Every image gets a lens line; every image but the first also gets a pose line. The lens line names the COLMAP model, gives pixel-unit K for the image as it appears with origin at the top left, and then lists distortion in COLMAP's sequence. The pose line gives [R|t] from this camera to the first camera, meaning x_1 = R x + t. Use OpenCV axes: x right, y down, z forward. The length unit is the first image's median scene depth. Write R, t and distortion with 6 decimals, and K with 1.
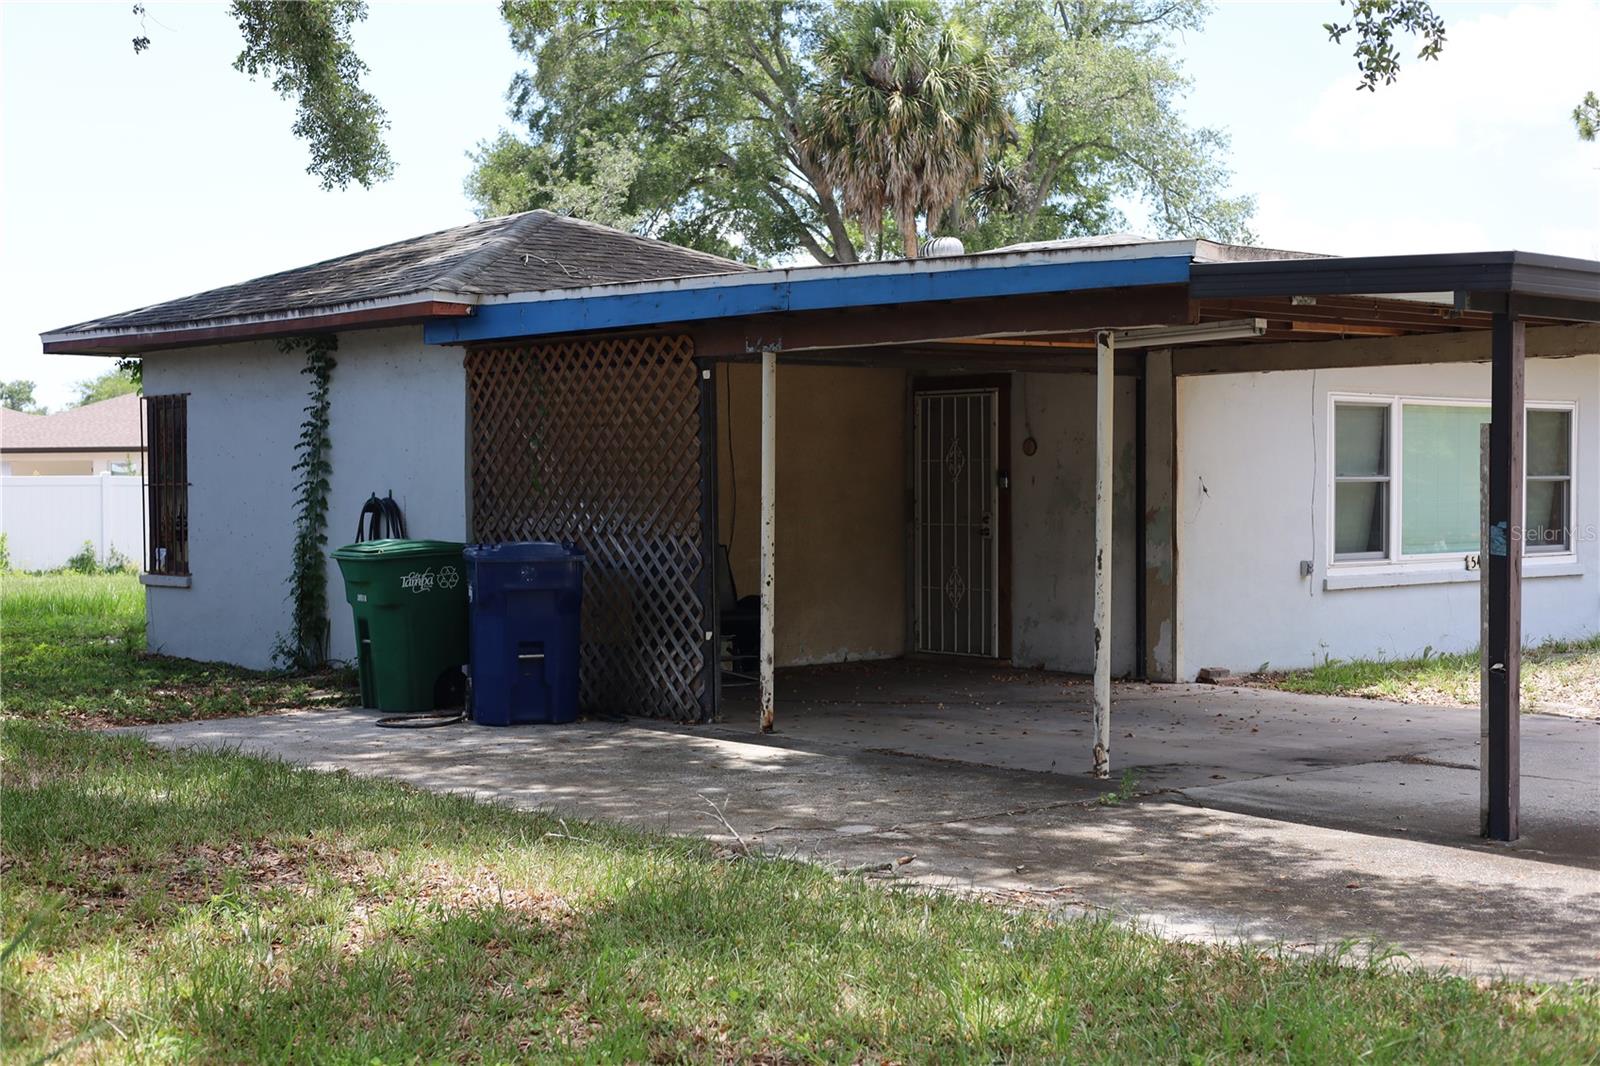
lens RADIAL K [[2234.4, 0, 798.7], [0, 2234.4, 527.4], [0, 0, 1]] dist [0.029472, 0.000000]
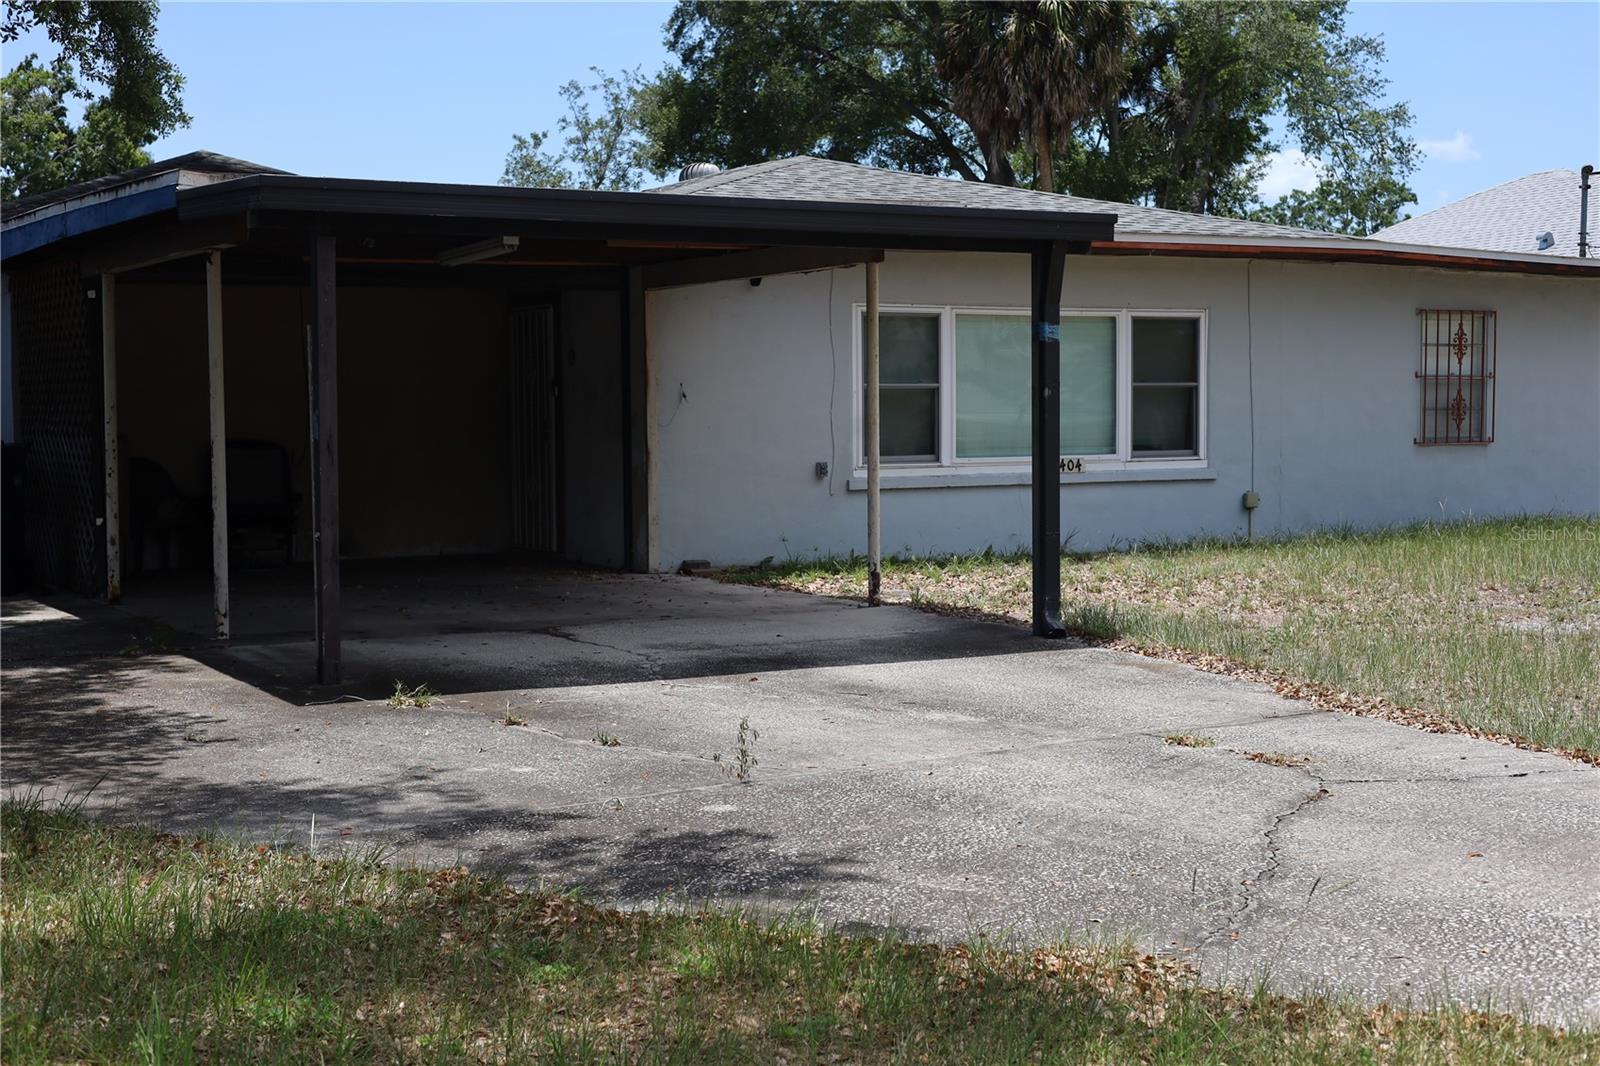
lens RADIAL K [[2234.4, 0, 798.0], [0, 2234.4, 534.9], [0, 0, 1]] dist [0.029472, 0.000000]
pose [[0.977815, 0.006504, -0.209368, 0.416525], [0.000969, 0.999367, 0.035570, 0.010981], [0.209466, -0.034984, 0.977190, -0.042107]]
